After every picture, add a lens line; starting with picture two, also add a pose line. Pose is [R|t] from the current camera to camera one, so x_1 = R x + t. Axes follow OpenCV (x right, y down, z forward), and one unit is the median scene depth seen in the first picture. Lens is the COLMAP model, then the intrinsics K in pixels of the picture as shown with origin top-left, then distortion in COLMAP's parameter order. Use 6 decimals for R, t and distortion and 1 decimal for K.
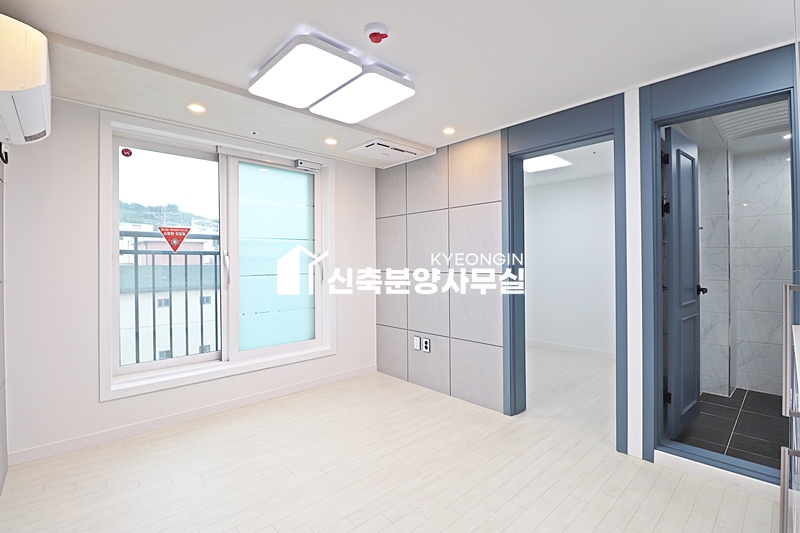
lens RADIAL K [[368.4, 0, 400.9], [0, 368.4, 260.6], [0, 0, 1]] dist [-0.017191, -0.000703]
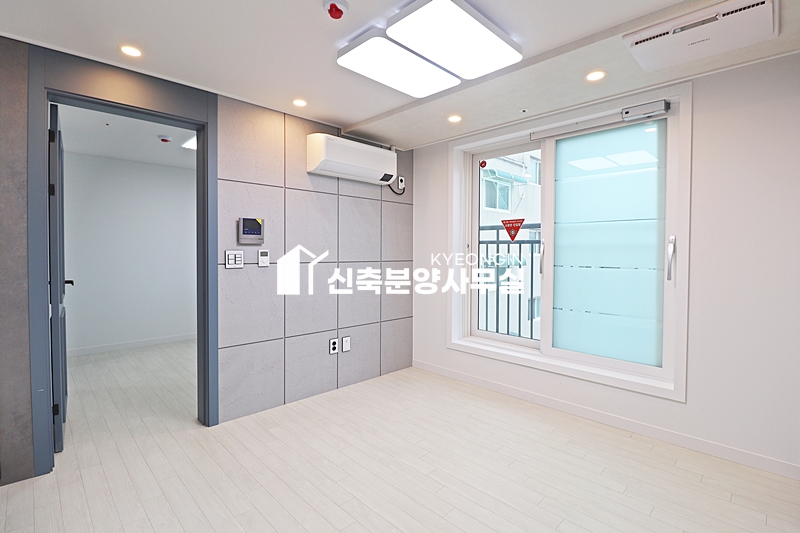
lens RADIAL K [[376.9, 0, 403.8], [0, 376.9, 261.2], [0, 0, 1]] dist [-0.012528, -0.000554]
pose [[0.034416, 0.032089, -0.998892, 0.881985], [-0.005086, 0.999477, 0.031932, 0.002903], [0.999395, 0.003982, 0.034562, 1.072579]]
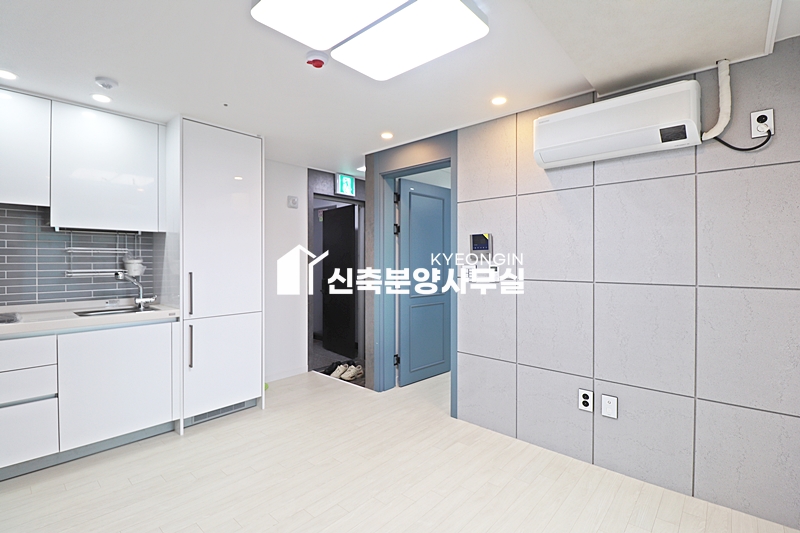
lens RADIAL K [[376.9, 0, 403.8], [0, 376.9, 261.2], [0, 0, 1]] dist [-0.012528, -0.000554]
pose [[-0.996128, 0.009721, -0.087380, 0.405070], [0.009301, 0.999943, 0.005211, -0.005747], [0.087426, 0.004378, -0.996161, 1.491239]]
